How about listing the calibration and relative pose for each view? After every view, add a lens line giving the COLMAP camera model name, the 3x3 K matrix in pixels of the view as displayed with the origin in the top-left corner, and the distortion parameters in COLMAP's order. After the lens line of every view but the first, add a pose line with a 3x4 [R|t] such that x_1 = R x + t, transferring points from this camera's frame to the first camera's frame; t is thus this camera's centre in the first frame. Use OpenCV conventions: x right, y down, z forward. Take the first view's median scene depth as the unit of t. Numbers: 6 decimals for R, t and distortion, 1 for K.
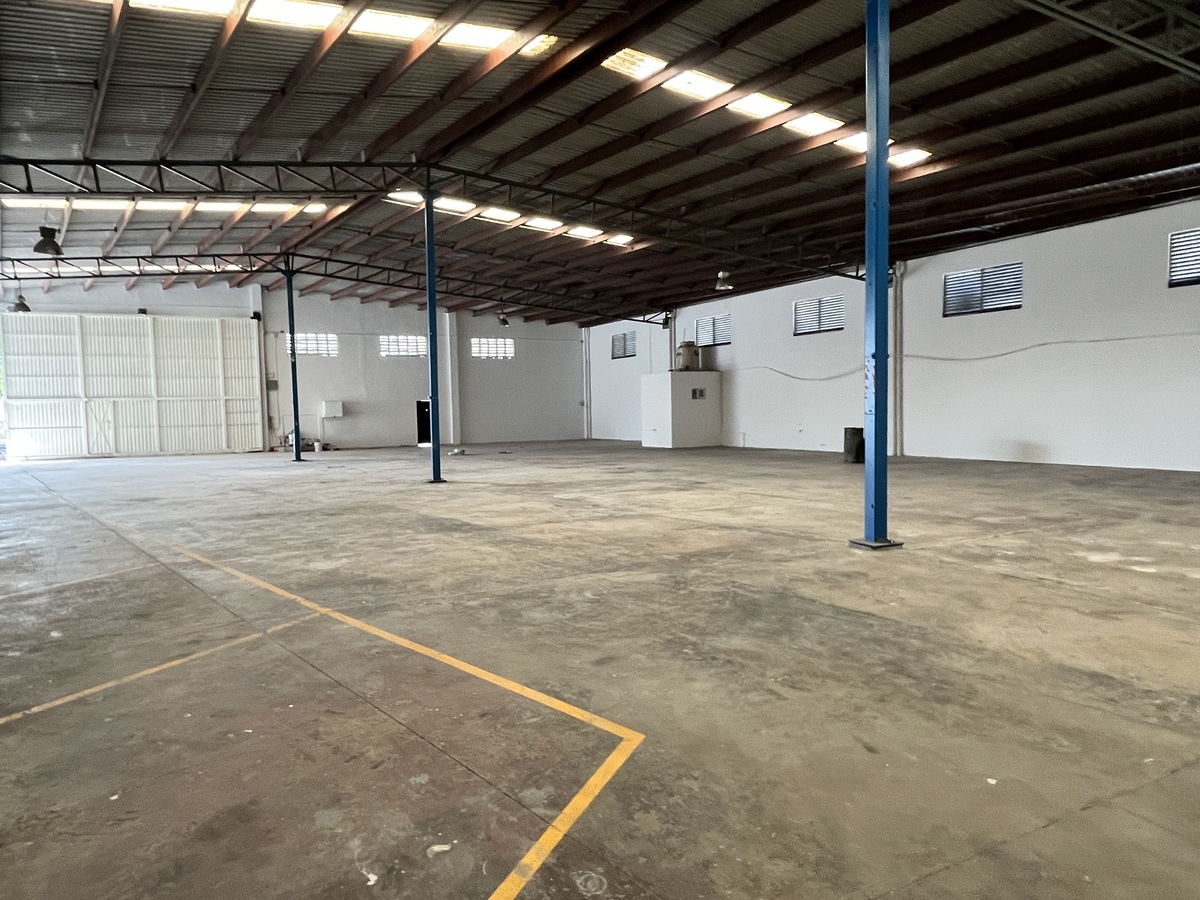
lens RADIAL K [[714.2, 0, 597.3], [0, 714.2, 452.0], [0, 0, 1]] dist [-0.006019, -0.002911]
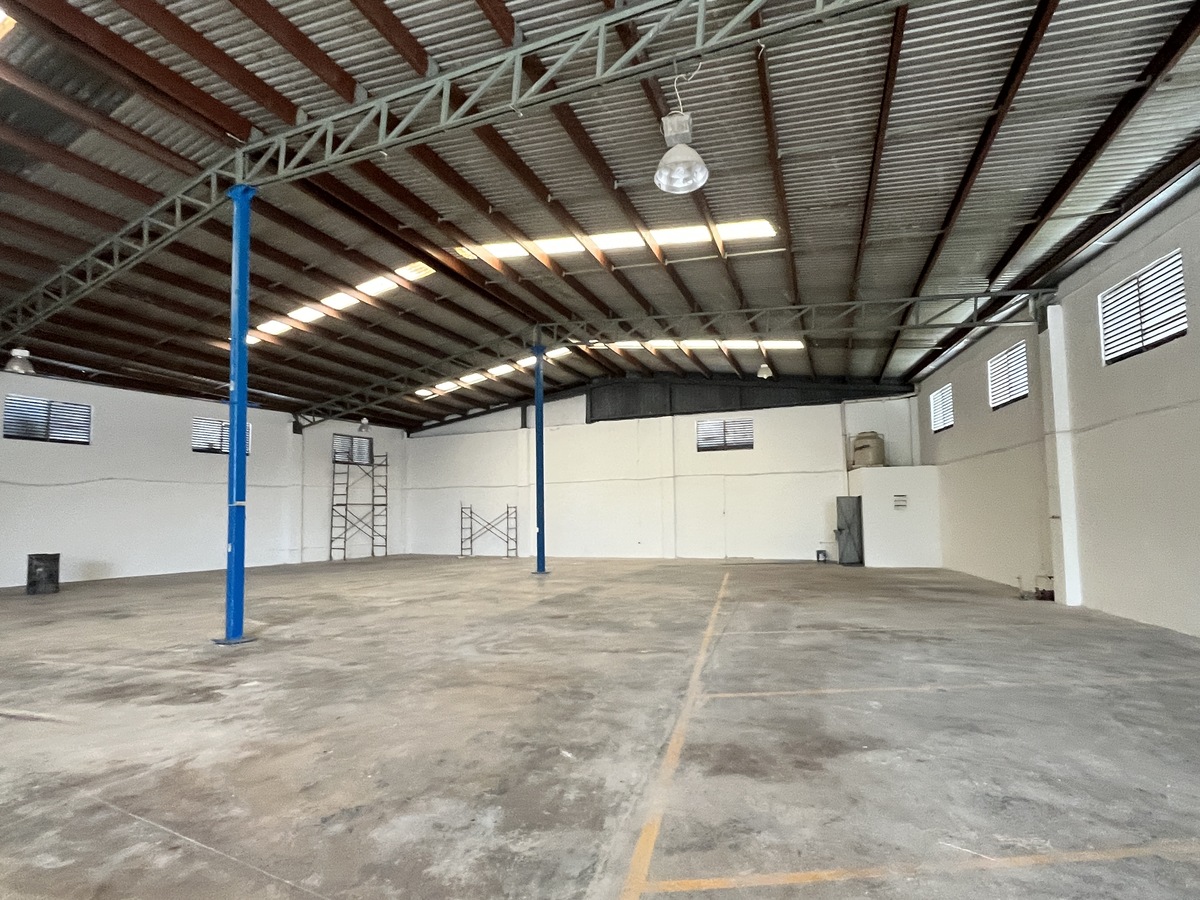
lens RADIAL K [[713.4, 0, 600.8], [0, 713.4, 457.0], [0, 0, 1]] dist [-0.001198, -0.003773]
pose [[-0.543059, 0.094974, 0.834306, -0.839626], [0.077967, 0.994994, -0.062516, -0.049116], [-0.836067, 0.031099, -0.547746, 0.981395]]
